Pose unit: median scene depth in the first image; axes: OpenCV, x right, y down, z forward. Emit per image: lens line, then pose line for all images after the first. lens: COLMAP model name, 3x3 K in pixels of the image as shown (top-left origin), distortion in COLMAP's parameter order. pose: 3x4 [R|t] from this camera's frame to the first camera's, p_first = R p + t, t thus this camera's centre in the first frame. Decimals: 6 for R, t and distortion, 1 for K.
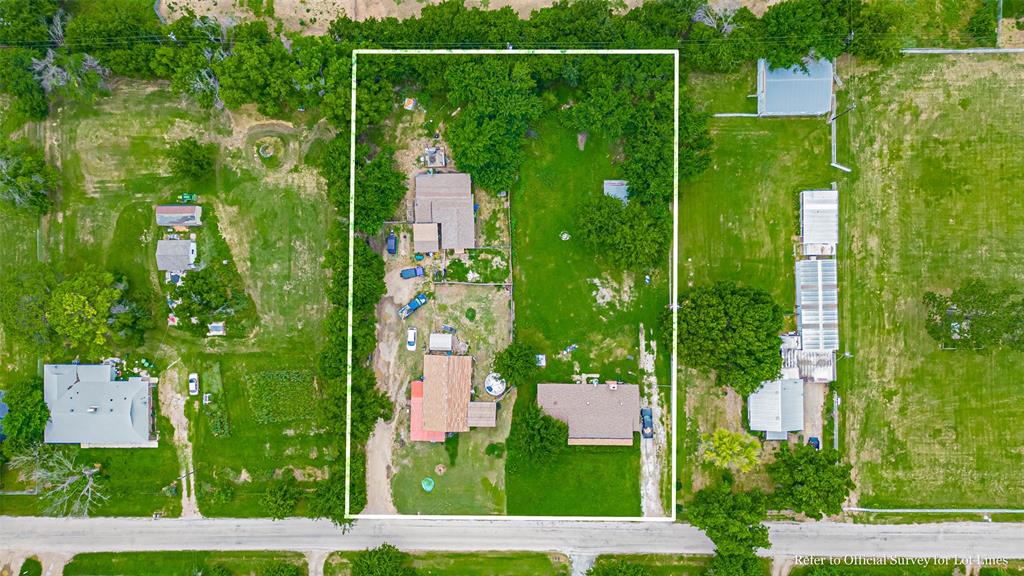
lens RADIAL K [[715.9, 0, 507.1], [0, 715.9, 287.9], [0, 0, 1]] dist [0.086628, -0.097388]
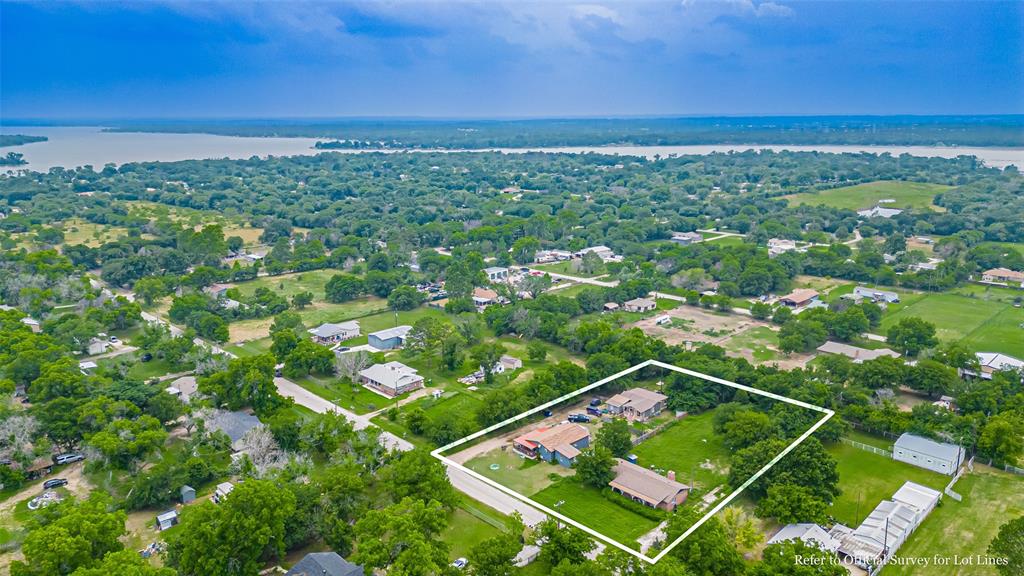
lens RADIAL K [[715.9, 0, 507.1], [0, 715.9, 287.9], [0, 0, 1]] dist [0.086628, -0.097388]
pose [[0.697528, 0.182856, -0.692834, 0.692913], [-0.716437, 0.160249, -0.678998, 1.036982], [-0.013133, 0.969992, 0.242783, 0.415081]]
